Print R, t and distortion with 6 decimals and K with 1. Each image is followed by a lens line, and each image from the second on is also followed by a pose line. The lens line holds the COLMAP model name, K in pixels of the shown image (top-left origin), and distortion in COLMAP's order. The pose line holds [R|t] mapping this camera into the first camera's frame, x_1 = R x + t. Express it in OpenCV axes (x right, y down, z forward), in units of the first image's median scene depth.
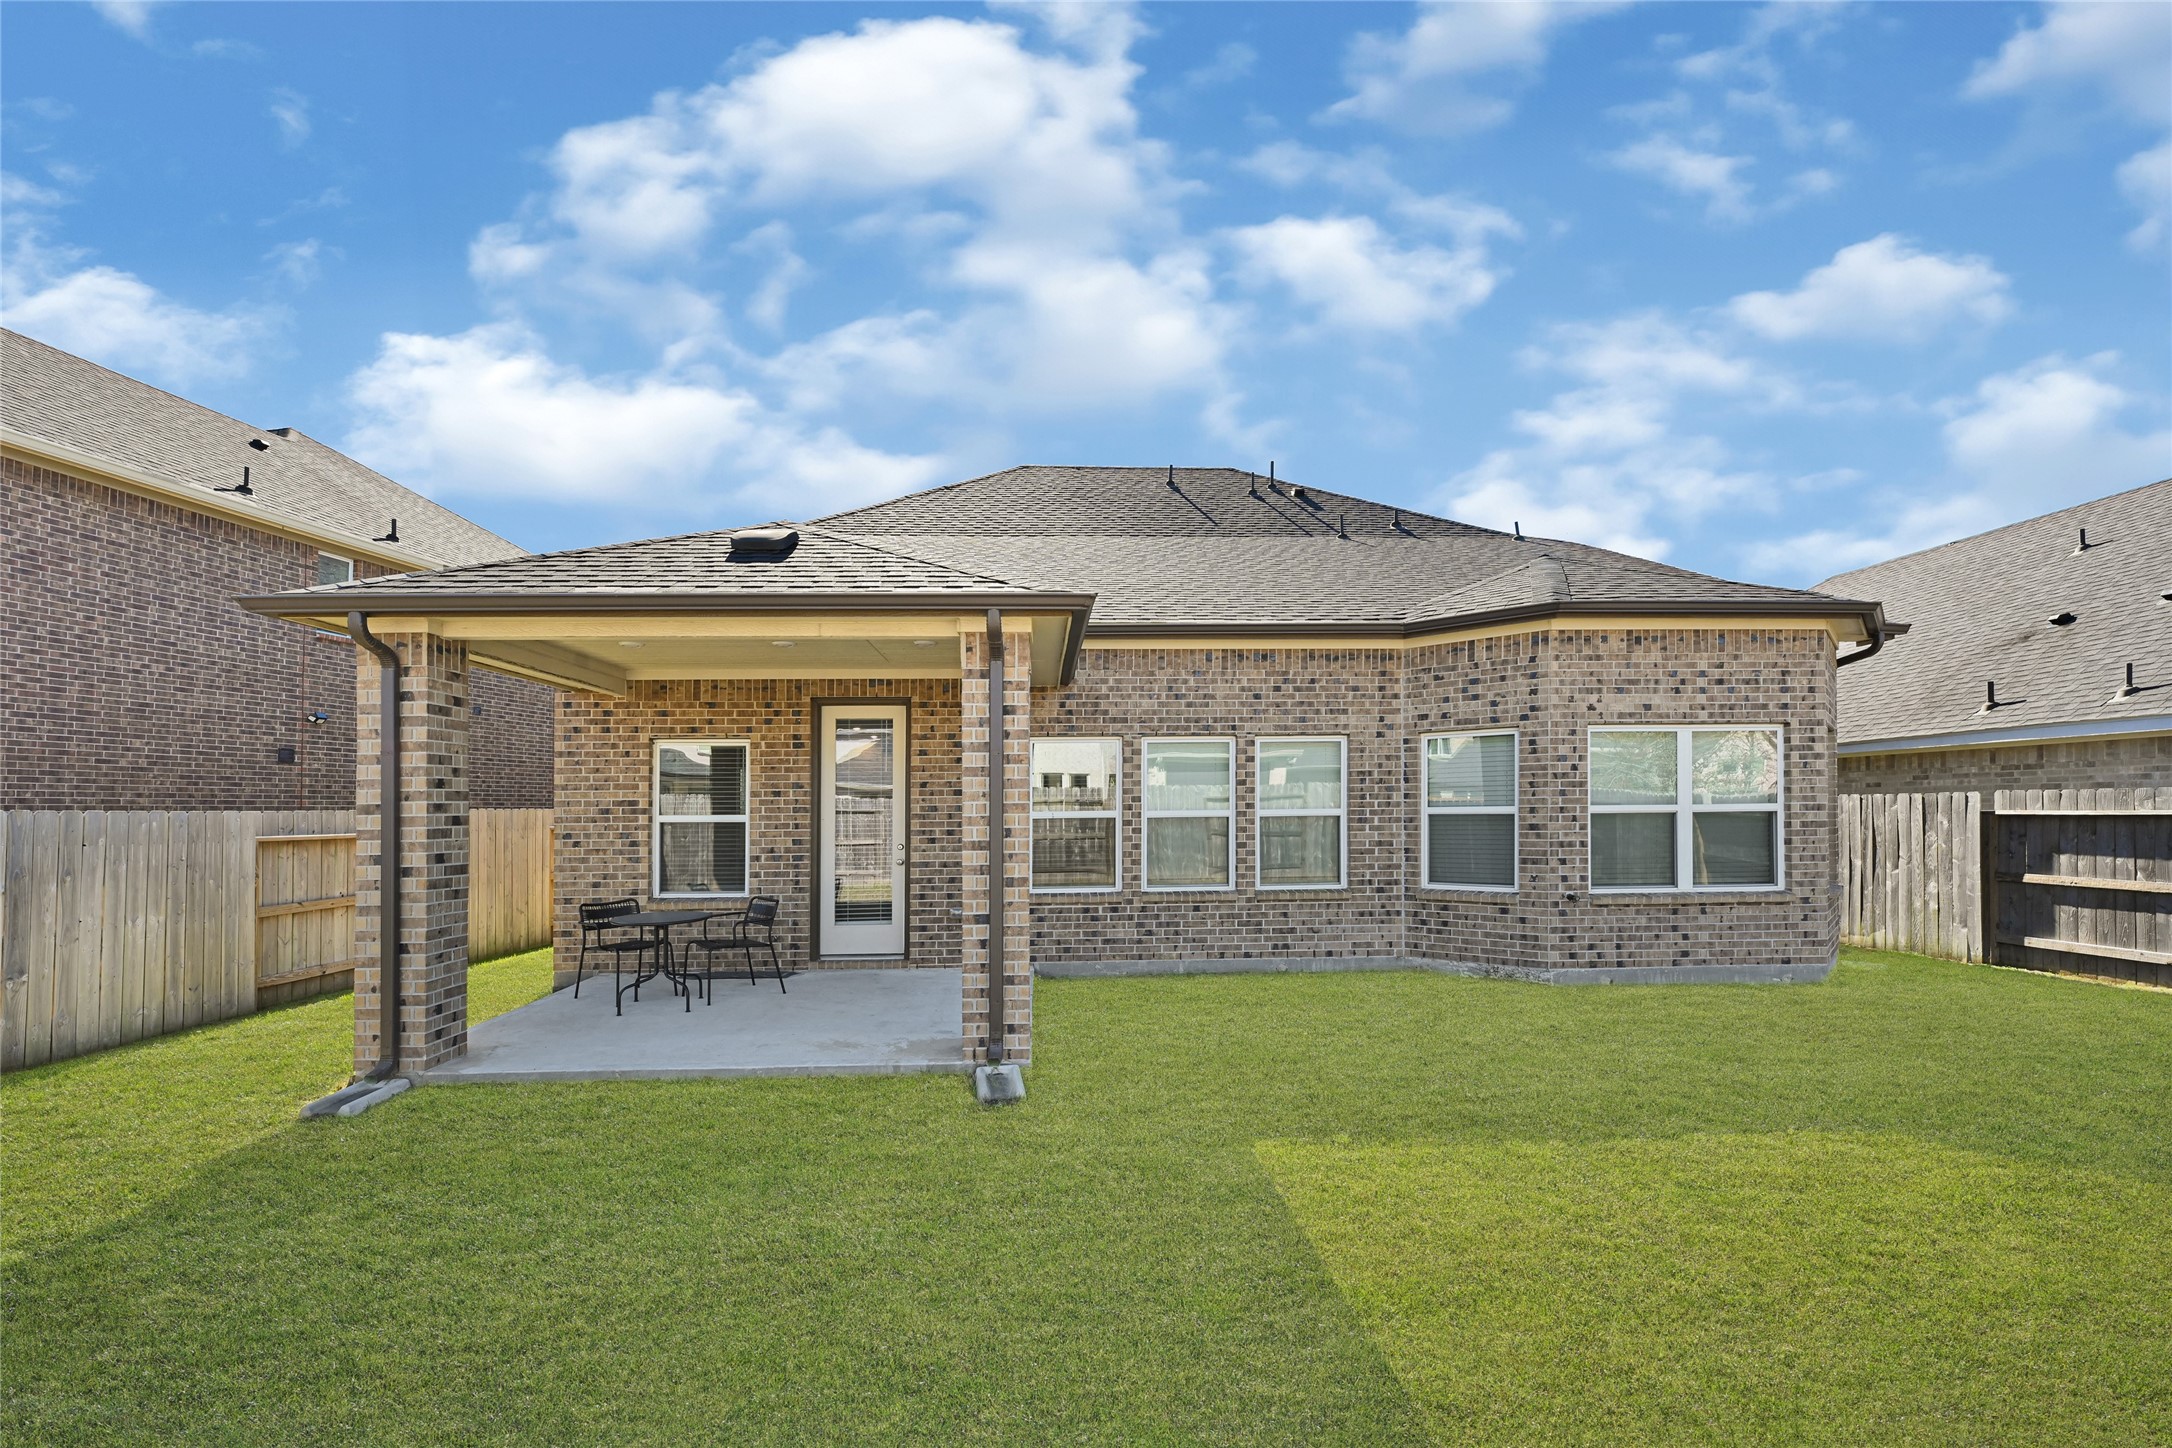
lens RADIAL K [[923.2, 0, 1087.8], [0, 923.2, 781.3], [0, 0, 1]] dist [0.000131, 0.000068]
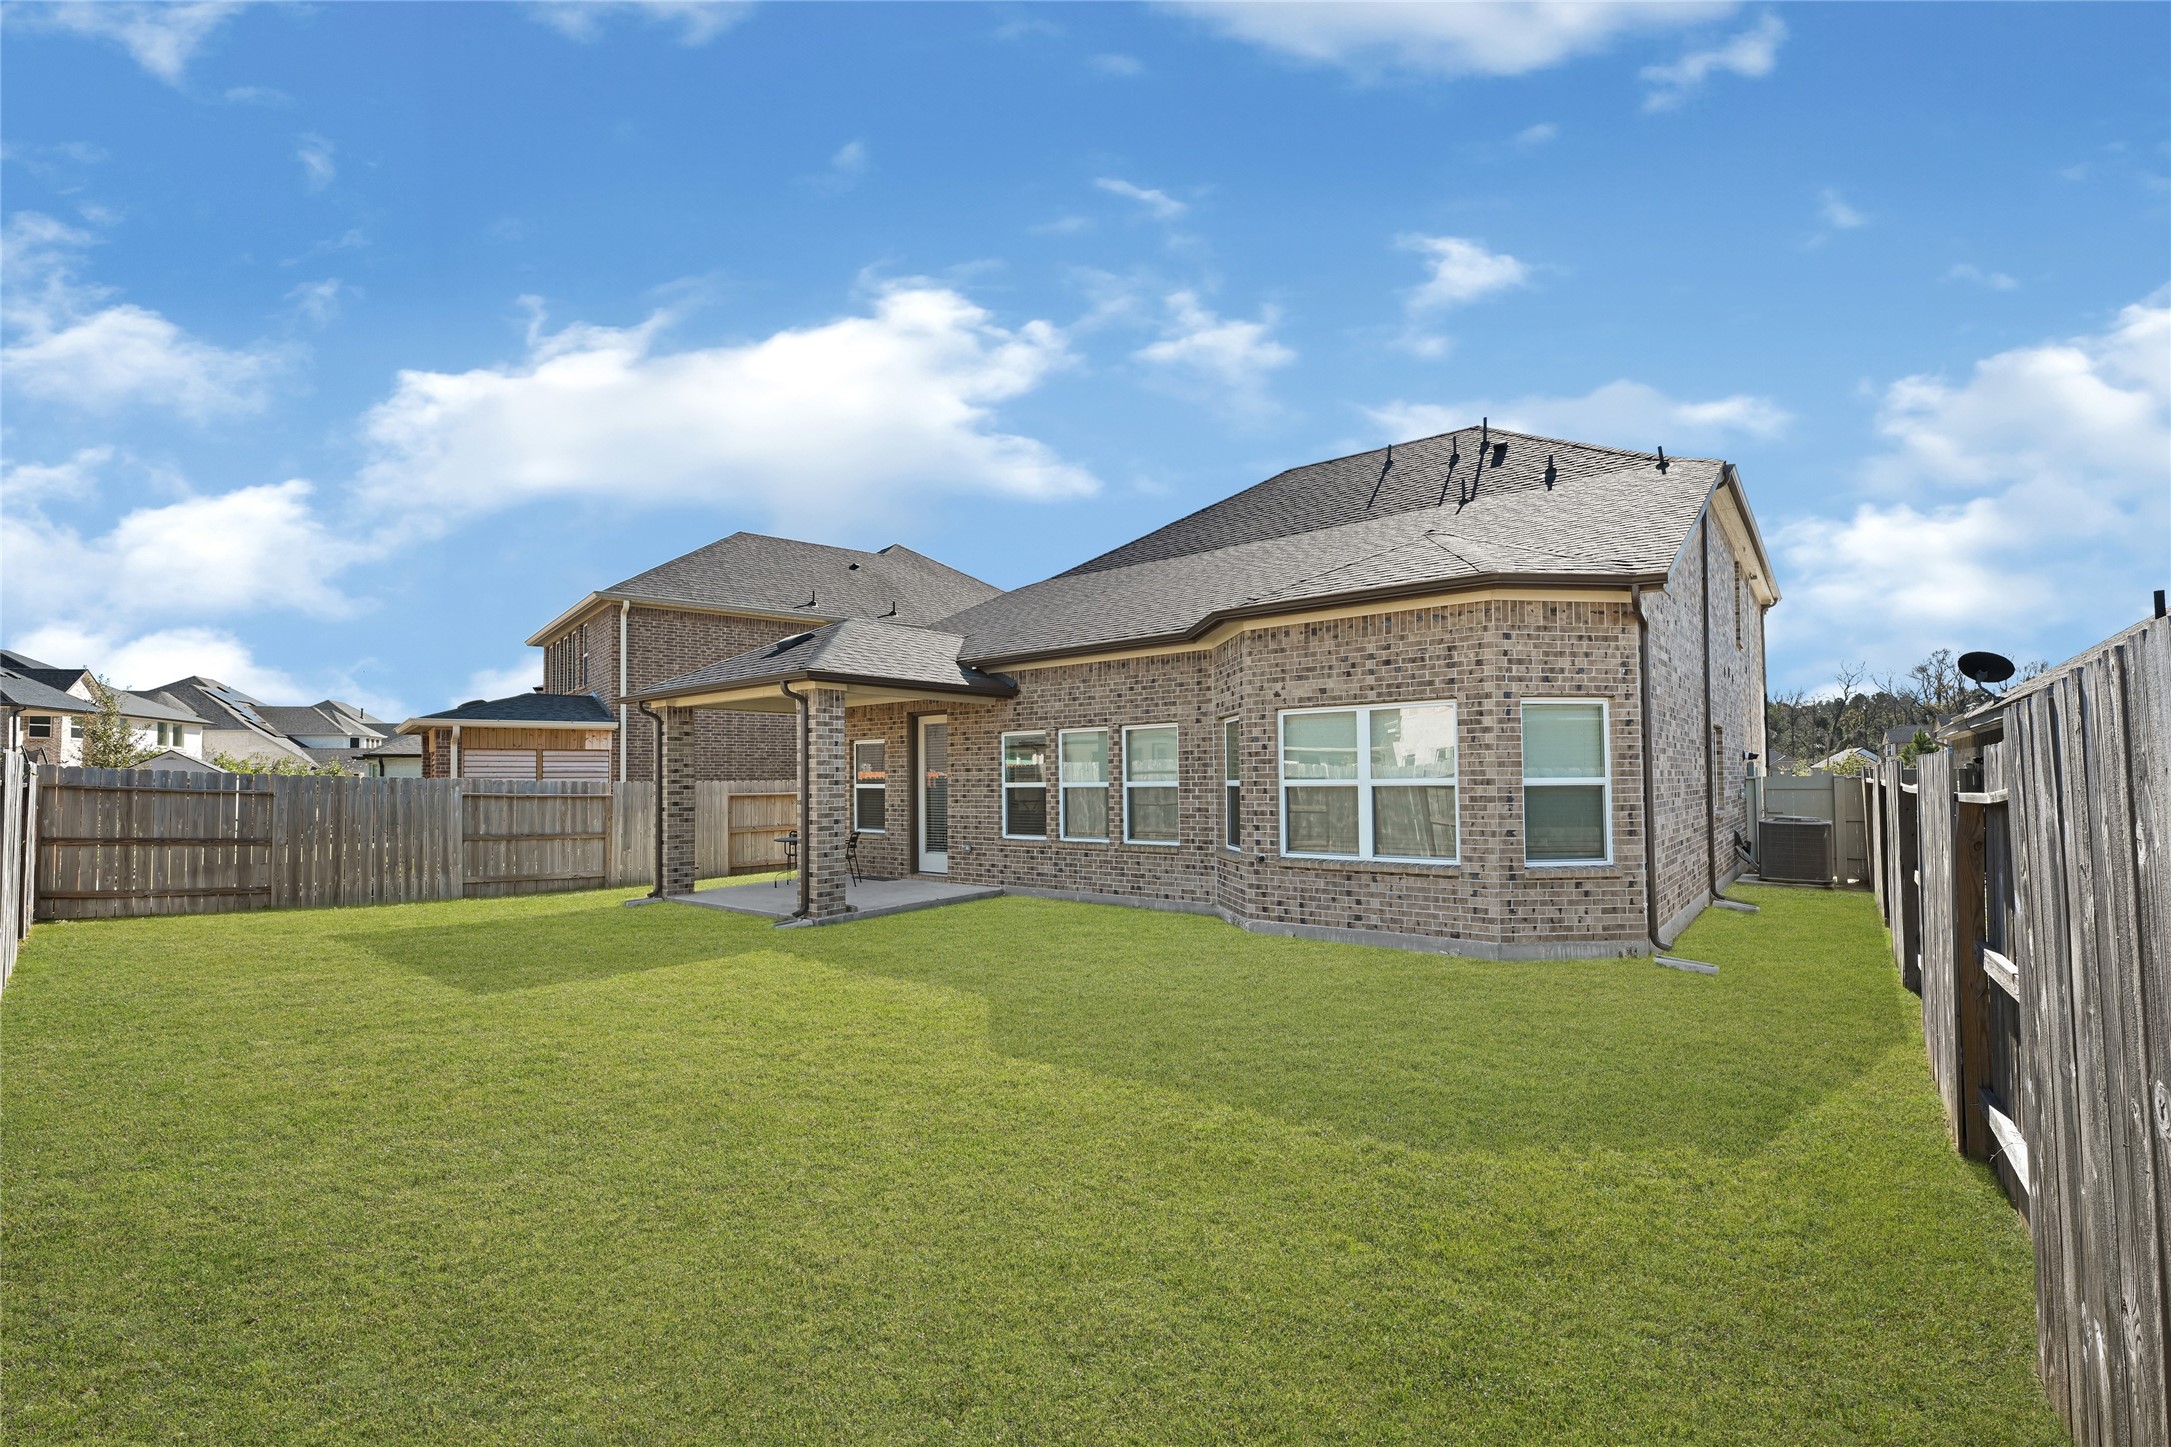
lens RADIAL K [[947.0, 0, 1077.7], [0, 947.0, 732.5], [0, 0, 1]] dist [0.002412, 0.000114]
pose [[0.736069, -0.032241, -0.676138, 1.153629], [0.024182, 0.999480, -0.021333, -0.013462], [0.676474, -0.000648, 0.736466, -0.035602]]
